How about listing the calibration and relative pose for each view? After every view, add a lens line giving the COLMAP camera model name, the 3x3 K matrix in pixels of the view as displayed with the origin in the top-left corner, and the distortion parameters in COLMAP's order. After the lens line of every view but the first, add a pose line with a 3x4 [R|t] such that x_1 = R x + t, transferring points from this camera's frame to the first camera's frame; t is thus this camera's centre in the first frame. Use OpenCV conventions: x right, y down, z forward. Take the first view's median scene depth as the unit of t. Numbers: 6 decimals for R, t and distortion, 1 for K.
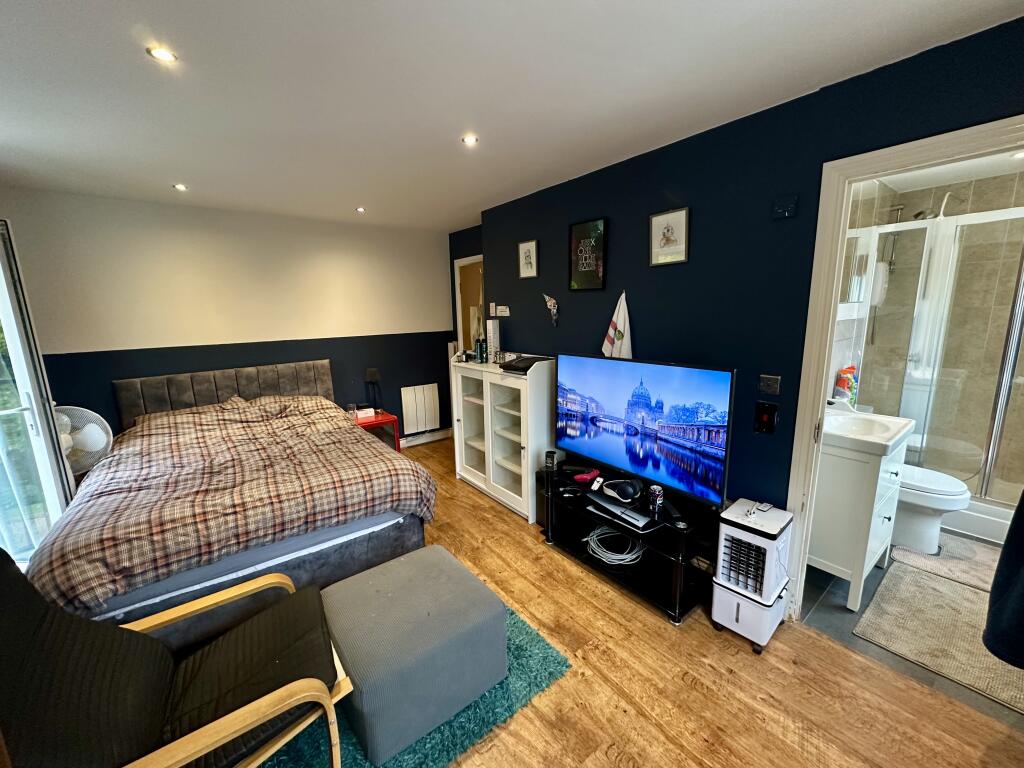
lens RADIAL K [[410.2, 0, 510.5], [0, 410.2, 382.1], [0, 0, 1]] dist [0.000248, -0.000130]
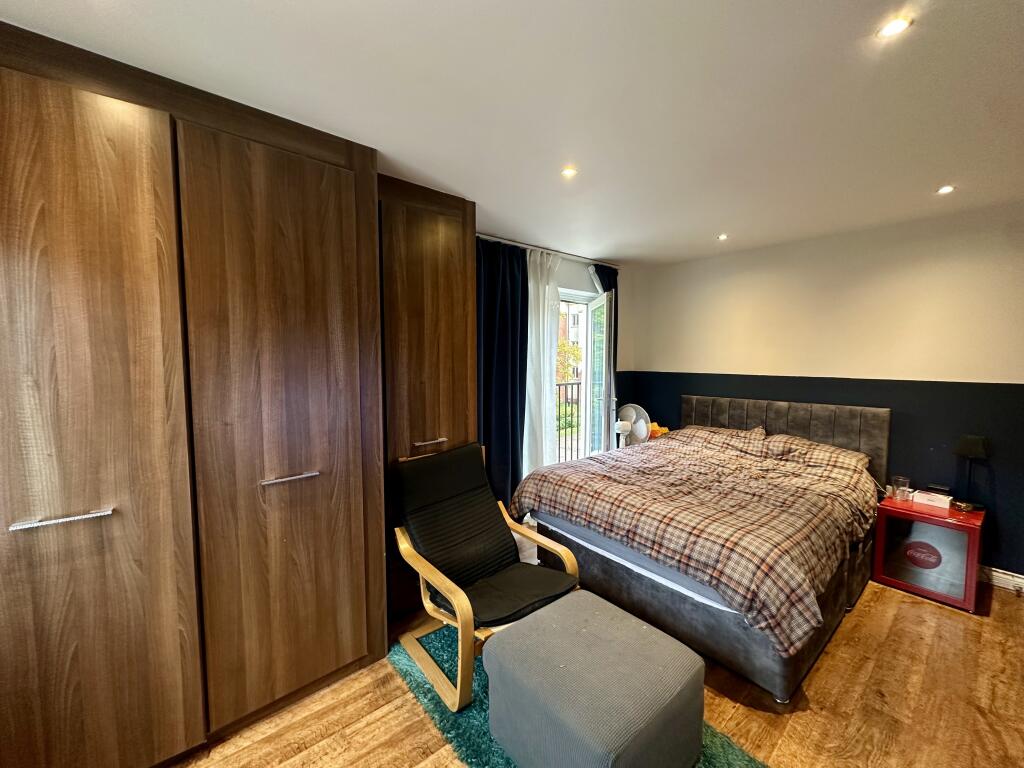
lens RADIAL K [[410.2, 0, 511.8], [0, 410.2, 382.4], [0, 0, 1]] dist [0.000248, -0.000130]
pose [[0.037125, 0.089552, -0.995290, 0.466004], [-0.179136, 0.980440, 0.081534, -0.073344], [0.983124, 0.175265, 0.052441, 0.531119]]
